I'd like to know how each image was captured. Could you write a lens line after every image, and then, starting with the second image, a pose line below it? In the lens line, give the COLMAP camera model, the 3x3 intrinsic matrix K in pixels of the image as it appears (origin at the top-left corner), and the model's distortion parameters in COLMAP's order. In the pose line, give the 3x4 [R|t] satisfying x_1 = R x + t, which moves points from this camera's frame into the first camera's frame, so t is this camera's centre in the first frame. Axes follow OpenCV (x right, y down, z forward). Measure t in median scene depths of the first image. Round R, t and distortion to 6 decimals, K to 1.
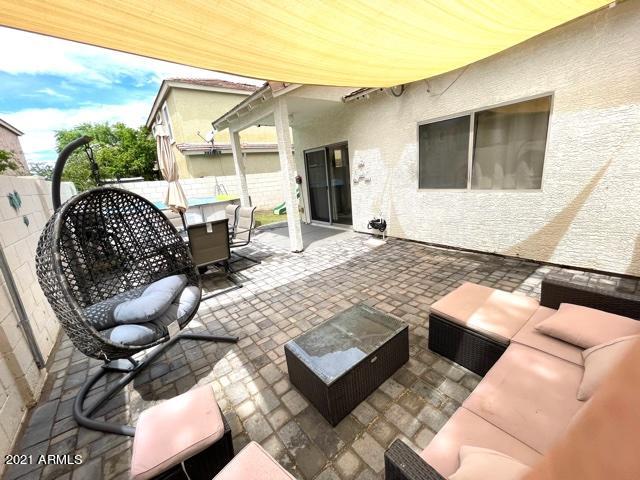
lens RADIAL K [[258.7, 0, 317.3], [0, 258.7, 238.8], [0, 0, 1]] dist [0.002321, 0.000263]
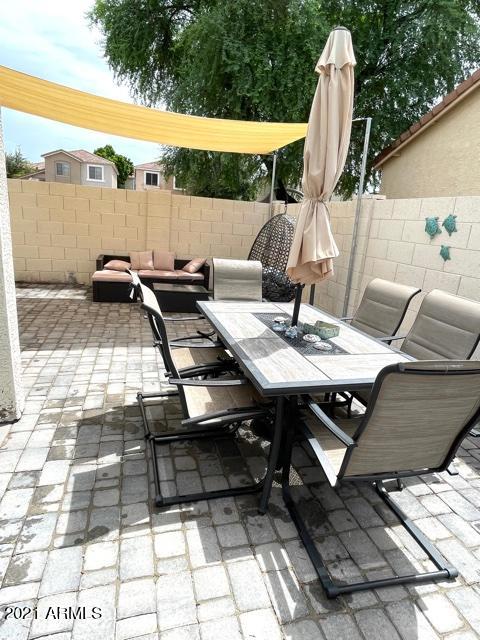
lens RADIAL K [[370.3, 0, 240.0], [0, 370.3, 320.0], [0, 0, 1]] dist [-0.002258, 0.002580]
pose [[-0.926295, -0.088380, 0.366289, -0.719246], [0.092093, 0.889520, 0.447519, -0.342622], [-0.365373, 0.448268, -0.815818, 1.683589]]
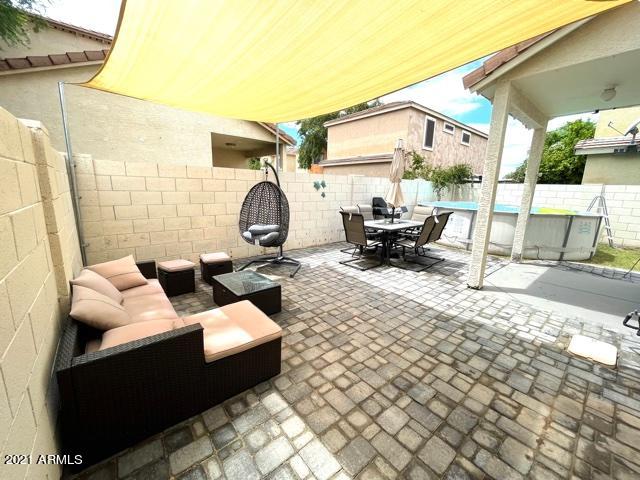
lens RADIAL K [[258.3, 0, 318.9], [0, 258.3, 236.4], [0, 0, 1]] dist [-0.001677, 0.000359]
pose [[0.039550, 0.273722, -0.960995, 0.812479], [-0.273408, 0.928009, 0.253075, -0.213427], [0.961085, 0.252735, 0.111541, 0.600715]]
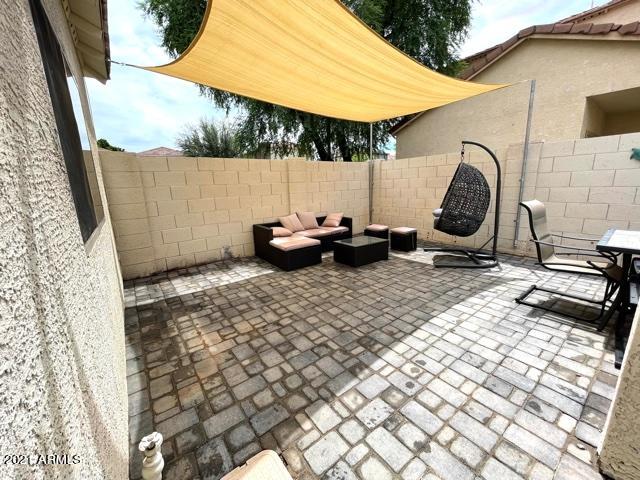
lens RADIAL K [[258.3, 0, 318.9], [0, 258.3, 236.4], [0, 0, 1]] dist [-0.001677, 0.000359]
pose [[-0.992488, 0.118534, 0.030295, 0.207091], [0.119860, 0.892406, 0.435023, -0.345043], [0.024529, 0.435386, -0.899910, 1.505230]]
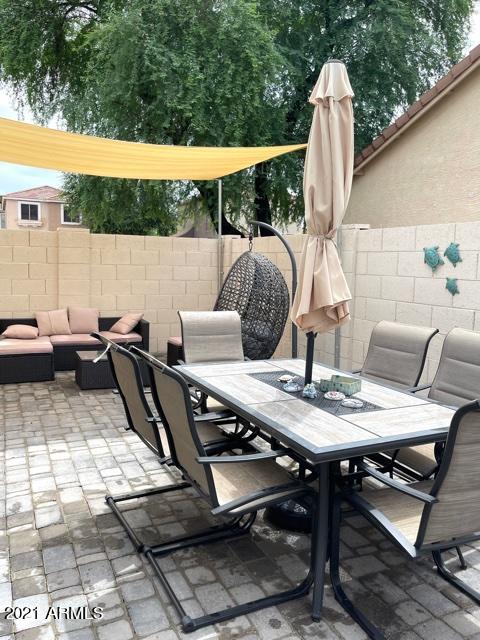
lens RADIAL K [[511.1, 0, 237.6], [0, 511.1, 320.5], [0, 0, 1]] dist [0.042872, -0.040488]
pose [[-0.973646, 0.035155, 0.225340, -0.643233], [0.111038, 0.936106, 0.333731, -0.380119], [-0.199210, 0.349957, -0.915339, 1.792172]]
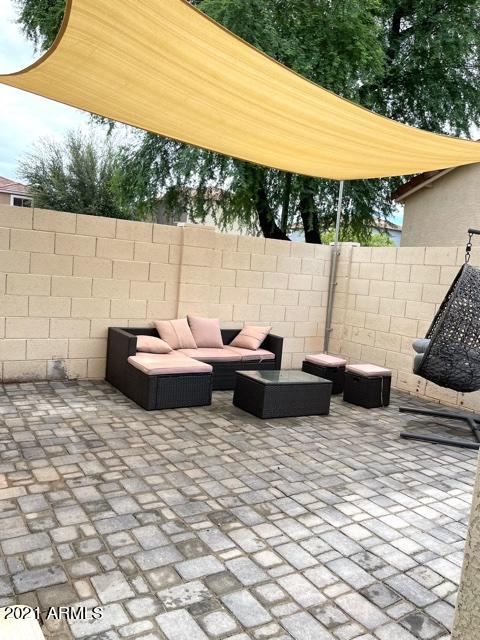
lens RADIAL K [[511.1, 0, 237.6], [0, 511.1, 320.5], [0, 0, 1]] dist [0.042872, -0.040488]
pose [[-0.996286, -0.000374, 0.086108, 0.064952], [0.028390, 0.942651, 0.332571, -0.384738], [-0.081295, 0.333781, -0.939139, 1.685193]]
